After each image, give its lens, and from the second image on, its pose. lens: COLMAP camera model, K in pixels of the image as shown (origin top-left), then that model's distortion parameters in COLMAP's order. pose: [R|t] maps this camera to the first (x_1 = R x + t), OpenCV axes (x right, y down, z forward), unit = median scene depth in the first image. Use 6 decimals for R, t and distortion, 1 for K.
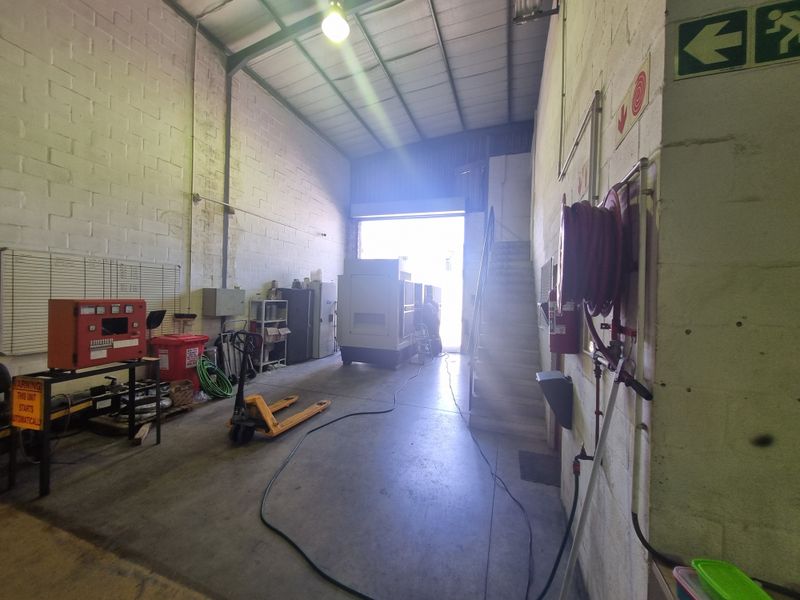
lens RADIAL K [[314.6, 0, 395.6], [0, 314.6, 297.1], [0, 0, 1]] dist [0.000868, 0.000475]
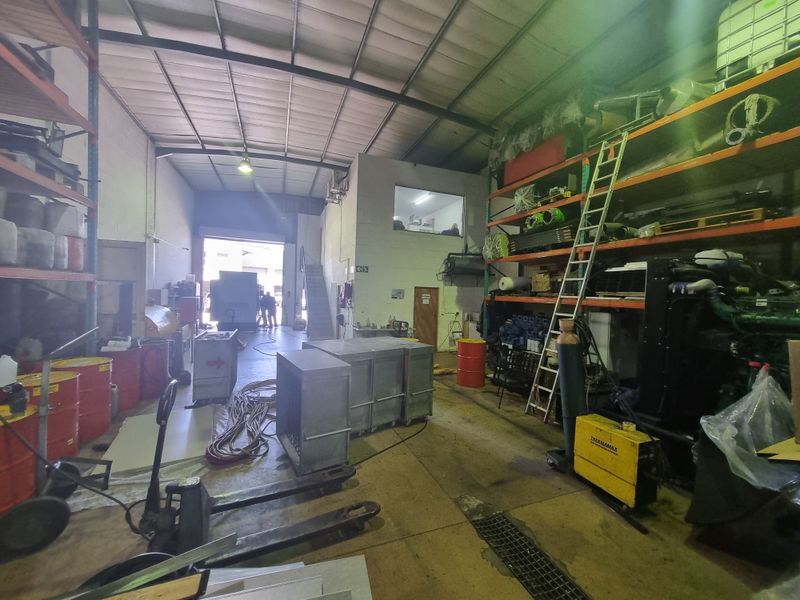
lens RADIAL K [[314.6, 0, 395.6], [0, 314.6, 297.1], [0, 0, 1]] dist [0.000868, 0.000475]
pose [[0.760270, -0.012759, 0.649482, -0.449054], [-0.005013, 0.999662, 0.025506, -0.023183], [-0.649588, -0.022647, 0.759949, -0.719264]]
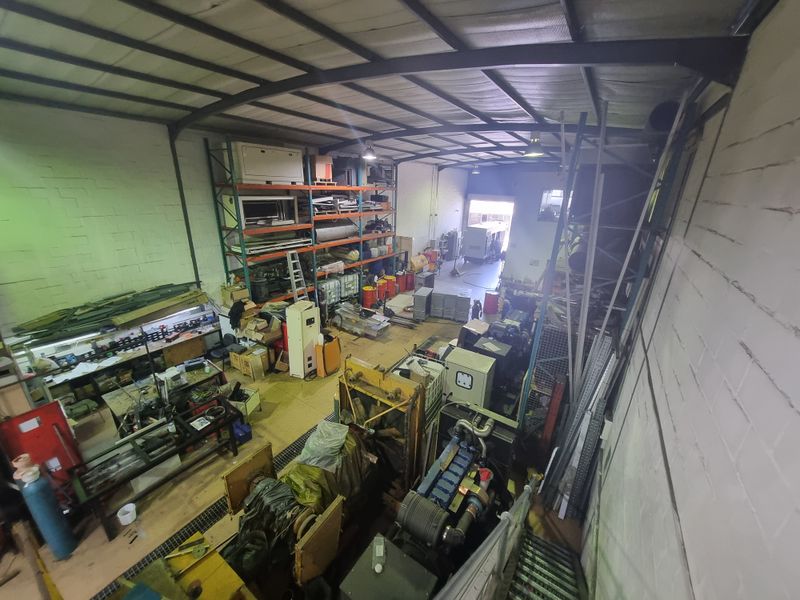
lens RADIAL K [[314.6, 0, 395.6], [0, 314.6, 297.1], [0, 0, 1]] dist [0.000868, 0.000475]
pose [[0.970478, 0.039932, -0.237860, -0.073254], [0.031323, 0.956980, 0.288459, -0.297697], [0.239146, -0.287394, 0.927477, -1.744082]]
